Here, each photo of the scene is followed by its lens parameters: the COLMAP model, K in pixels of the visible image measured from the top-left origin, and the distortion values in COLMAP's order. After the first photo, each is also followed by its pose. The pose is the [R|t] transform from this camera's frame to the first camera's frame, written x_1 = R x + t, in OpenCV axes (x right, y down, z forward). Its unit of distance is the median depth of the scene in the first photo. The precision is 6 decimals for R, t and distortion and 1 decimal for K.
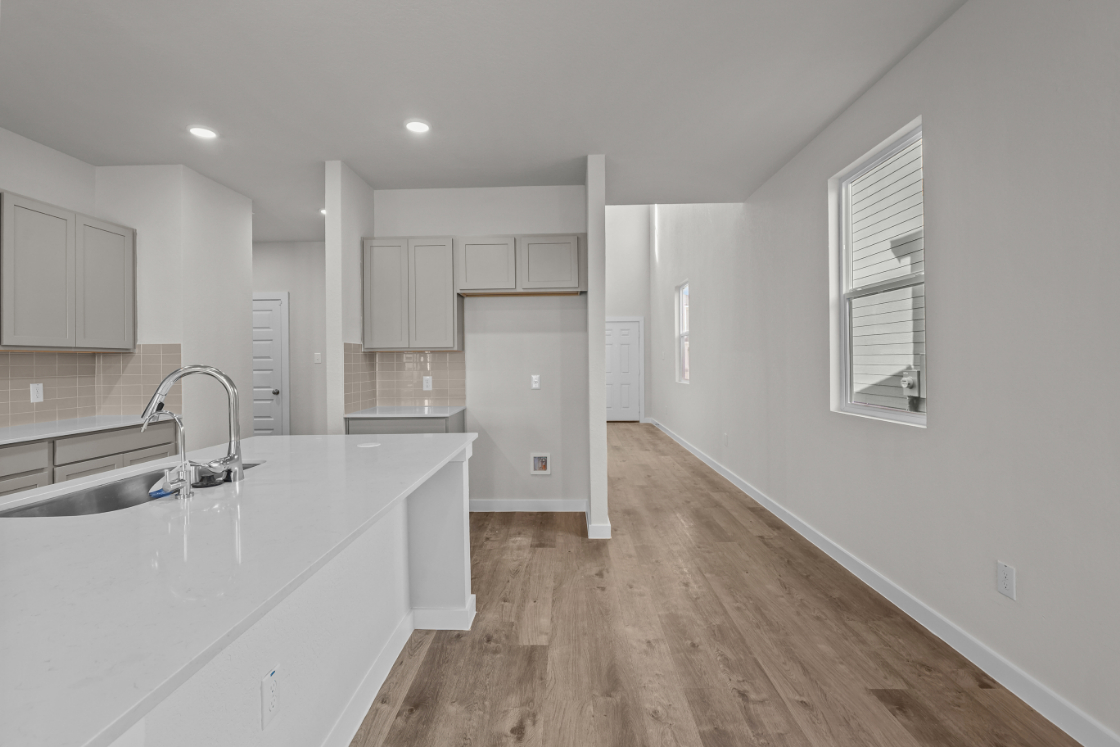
lens RADIAL K [[521.2, 0, 552.5], [0, 521.2, 365.9], [0, 0, 1]] dist [-0.002699, 0.001649]
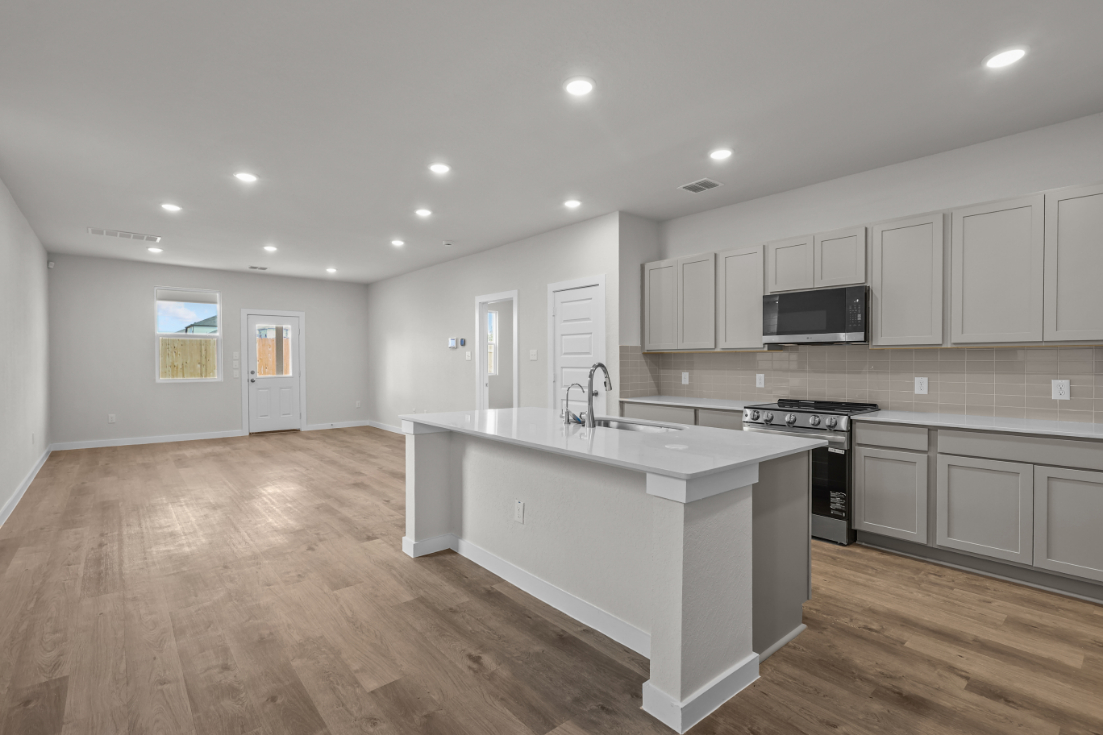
lens RADIAL K [[513.3, 0, 545.5], [0, 513.3, 368.5], [0, 0, 1]] dist [-0.002699, 0.001649]
pose [[-0.746672, 0.021700, -0.664839, 0.500127], [0.003242, 0.999575, 0.028984, -0.025028], [0.665185, 0.019486, -0.746424, 1.647626]]
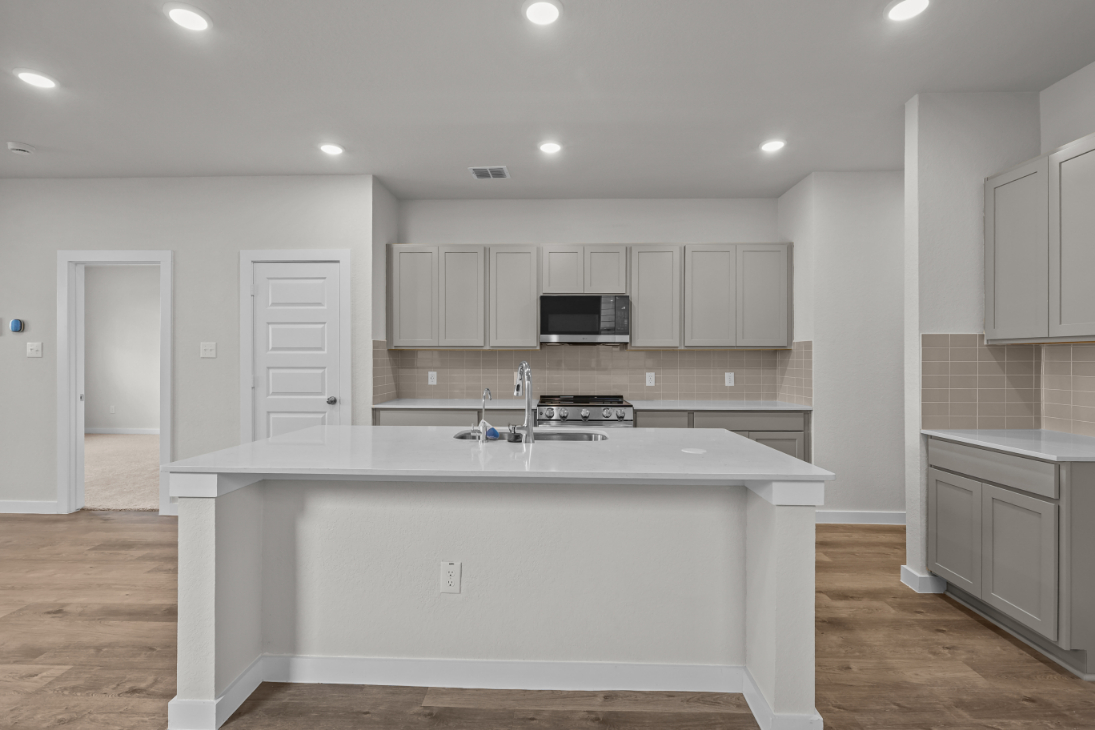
lens RADIAL K [[509.6, 0, 543.2], [0, 509.6, 363.5], [0, 0, 1]] dist [-0.002699, 0.001649]
pose [[-0.004240, 0.019746, -0.999796, 0.577654], [-0.010994, 0.999744, 0.019792, -0.018105], [0.999931, 0.011075, -0.004022, 0.776568]]
